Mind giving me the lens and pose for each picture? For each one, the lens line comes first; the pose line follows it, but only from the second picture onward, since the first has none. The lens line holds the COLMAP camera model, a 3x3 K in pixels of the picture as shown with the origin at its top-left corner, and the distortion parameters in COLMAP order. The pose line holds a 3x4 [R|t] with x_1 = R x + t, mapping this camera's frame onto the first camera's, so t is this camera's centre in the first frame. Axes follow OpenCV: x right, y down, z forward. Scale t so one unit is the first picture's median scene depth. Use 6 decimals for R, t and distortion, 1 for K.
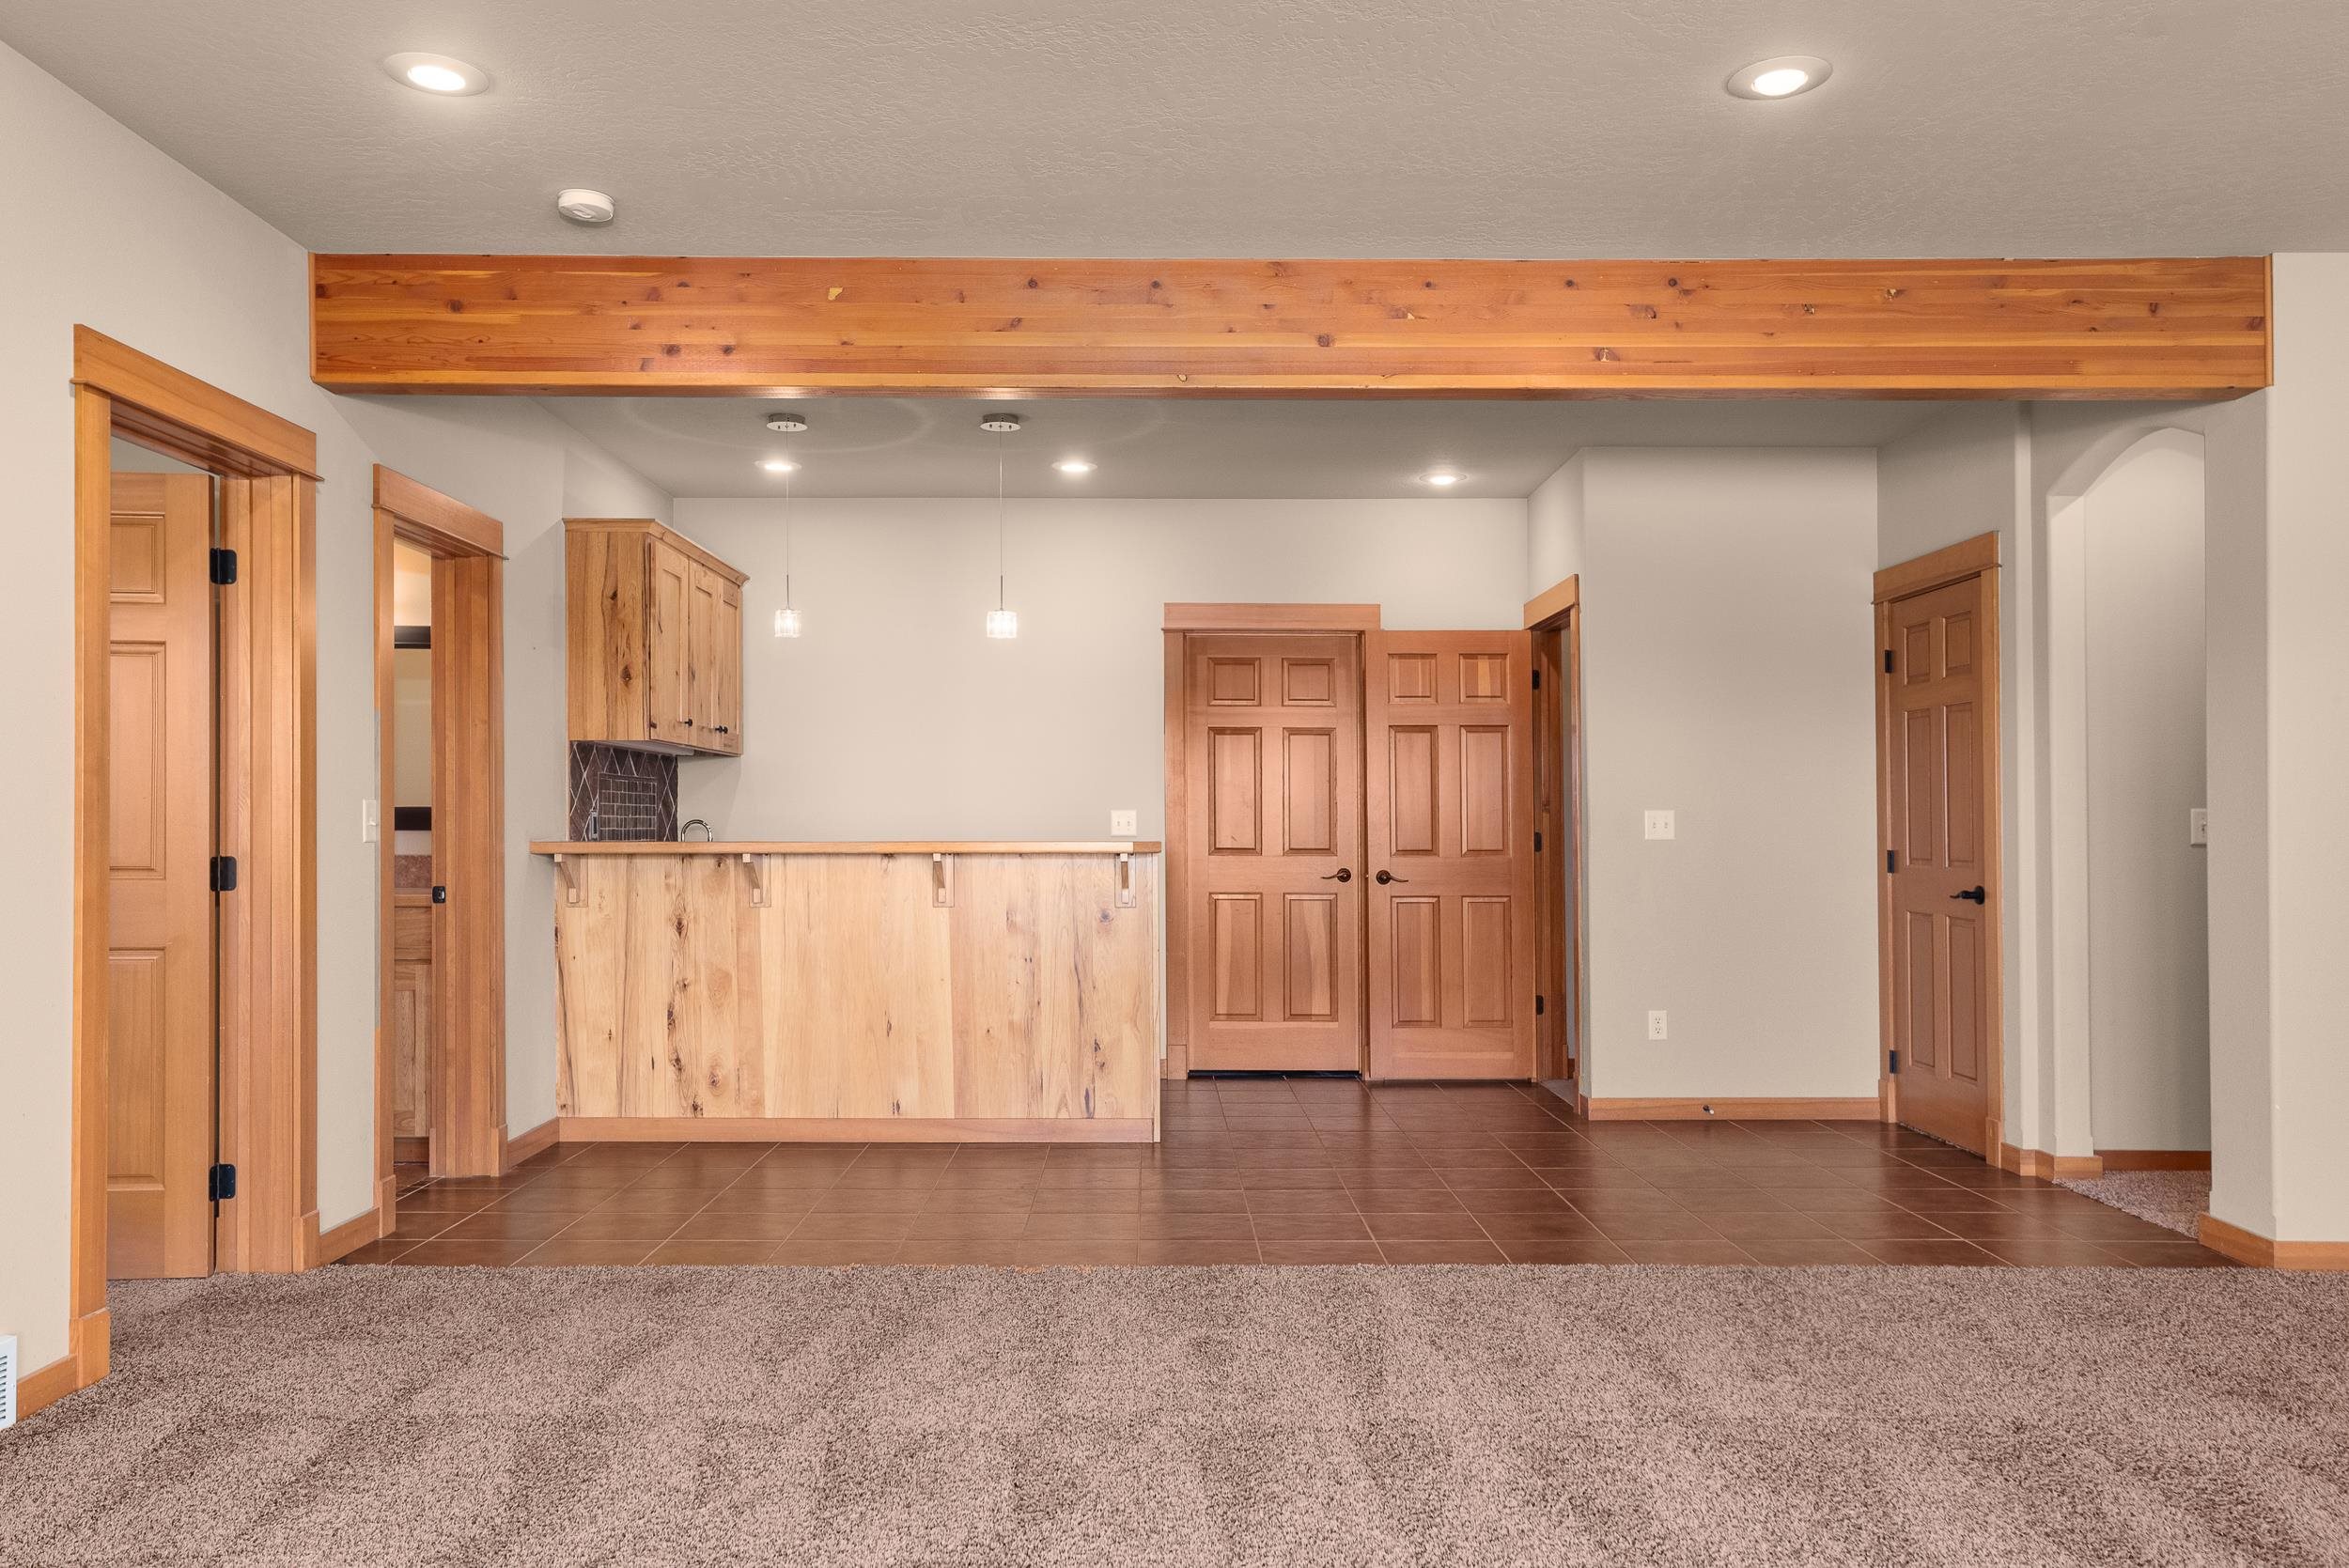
lens RADIAL K [[1689.6, 0, 1172.9], [0, 1689.6, 795.0], [0, 0, 1]] dist [0.004401, -0.000898]
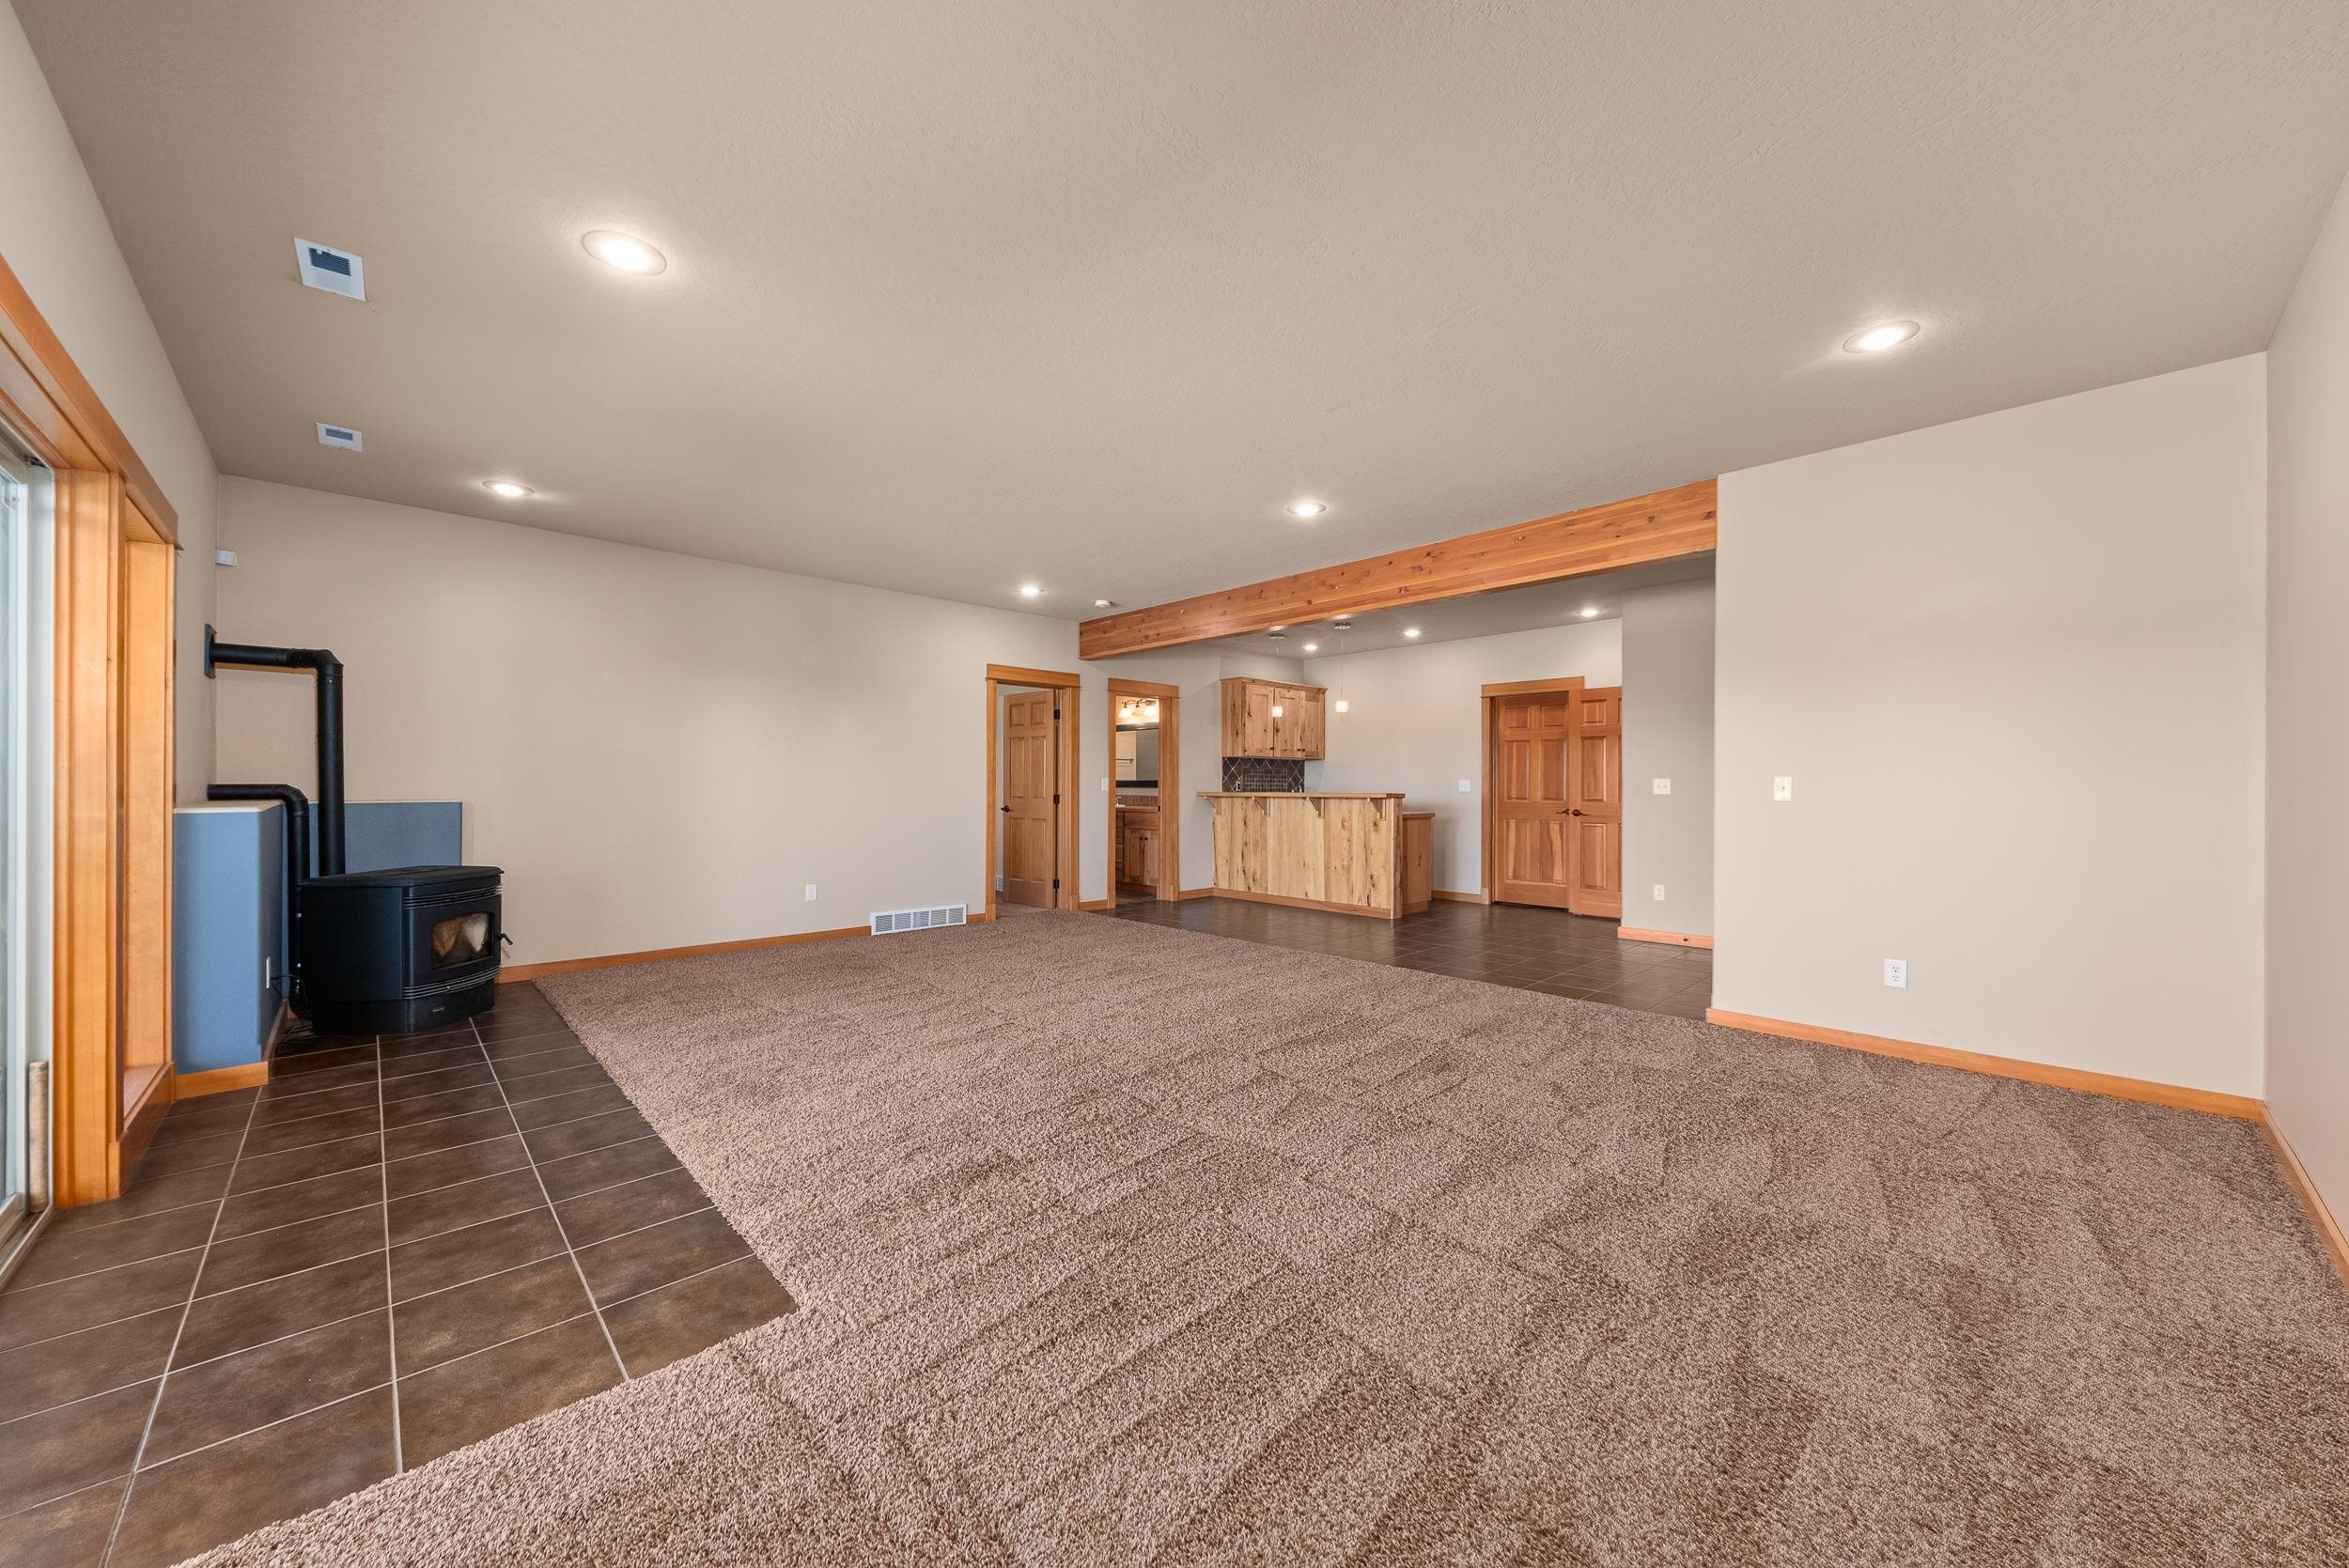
lens RADIAL K [[851.3, 0, 1175.4], [0, 851.3, 785.3], [0, 0, 1]] dist [0.001213, -0.000008]
pose [[0.688139, -0.001659, -0.725577, 0.653847], [0.010965, 0.999907, 0.008113, 0.003139], [0.725496, -0.013539, 0.688094, -0.052480]]
